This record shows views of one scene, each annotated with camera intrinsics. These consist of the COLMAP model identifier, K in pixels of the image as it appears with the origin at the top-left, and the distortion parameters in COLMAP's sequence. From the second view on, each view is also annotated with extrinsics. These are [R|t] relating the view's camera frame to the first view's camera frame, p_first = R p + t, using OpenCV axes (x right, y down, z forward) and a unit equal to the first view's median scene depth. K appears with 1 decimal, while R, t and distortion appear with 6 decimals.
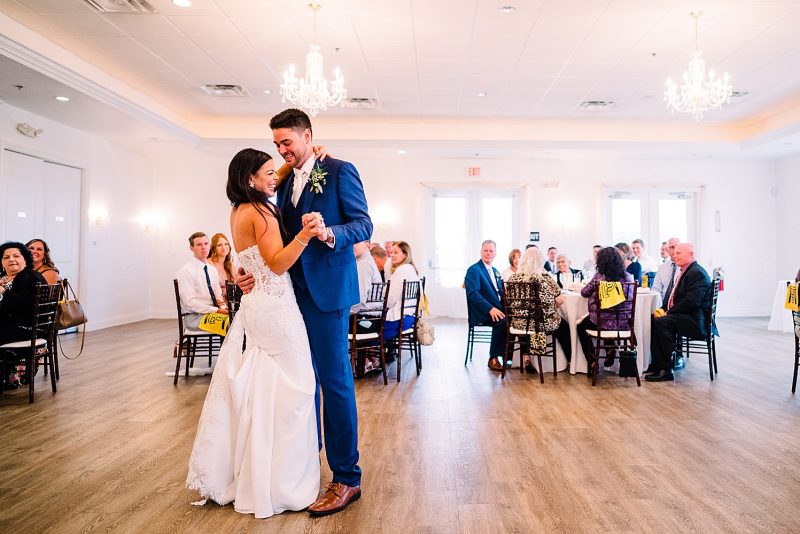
lens RADIAL K [[1108.3, 0, 400.0], [0, 1108.3, 267.0], [0, 0, 1]] dist [-0.008607, -0.007703]
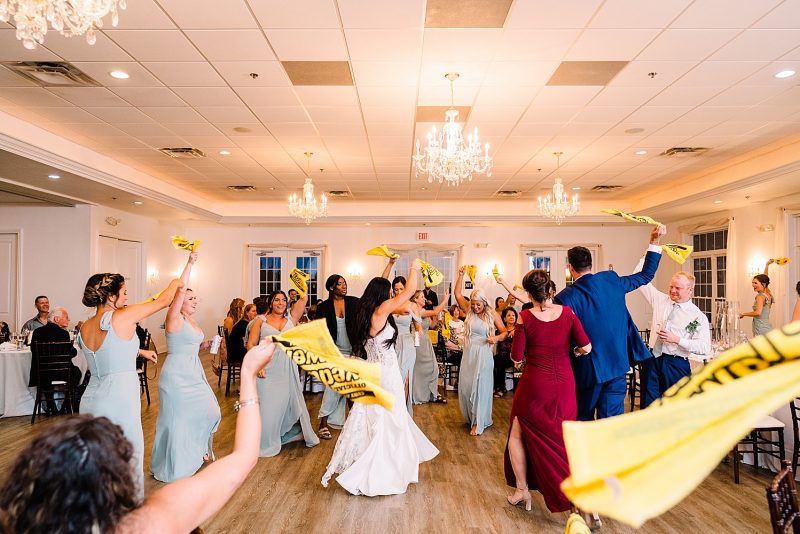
lens RADIAL K [[1108.3, 0, 400.0], [0, 1108.3, 267.0], [0, 0, 1]] dist [-0.008607, -0.007703]
pose [[0.999715, 0.006253, 0.023042, 0.014436], [-0.005984, 0.999913, -0.011735, -0.053983], [-0.023113, 0.011594, 0.999666, -0.525708]]
